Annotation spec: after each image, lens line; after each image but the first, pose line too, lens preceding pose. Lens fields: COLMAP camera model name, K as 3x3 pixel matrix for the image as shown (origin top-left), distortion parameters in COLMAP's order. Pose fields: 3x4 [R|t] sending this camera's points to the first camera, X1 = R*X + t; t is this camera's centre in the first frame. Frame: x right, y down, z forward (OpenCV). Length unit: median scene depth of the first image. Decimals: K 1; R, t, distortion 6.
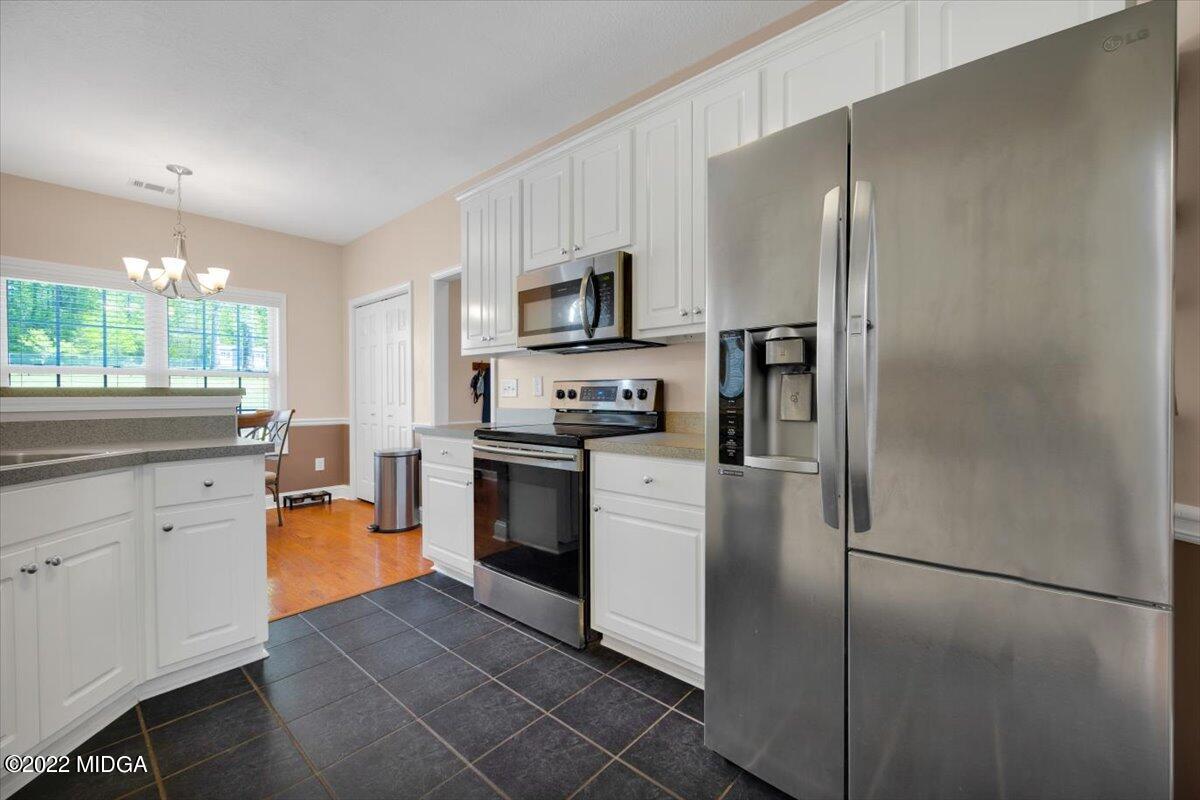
lens RADIAL K [[488.8, 0, 600.1], [0, 488.8, 397.6], [0, 0, 1]] dist [-0.000699, 0.000071]
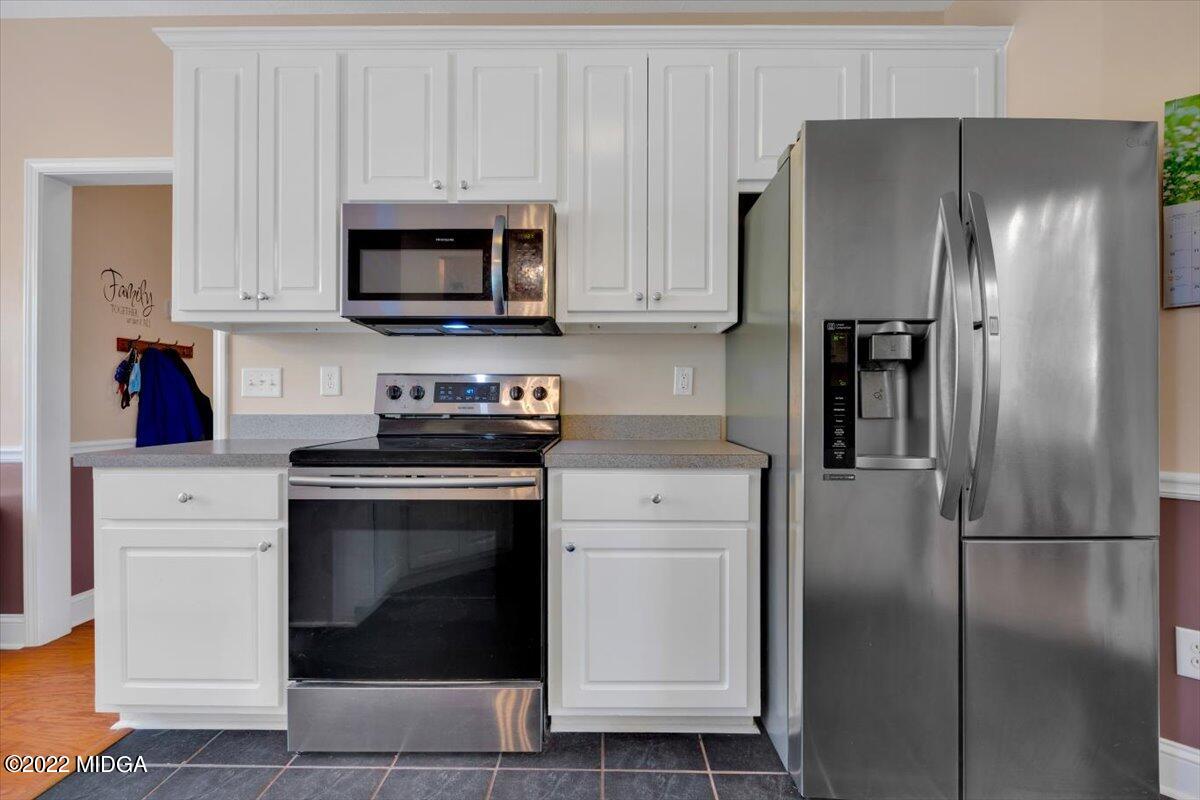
lens RADIAL K [[487.7, 0, 603.9], [0, 487.7, 401.2], [0, 0, 1]] dist [-0.003273, 0.000538]
pose [[0.754519, 0.003546, 0.656268, -0.353605], [-0.000458, 0.999988, -0.004877, 0.009849], [-0.656278, 0.003379, 0.754512, 0.331098]]
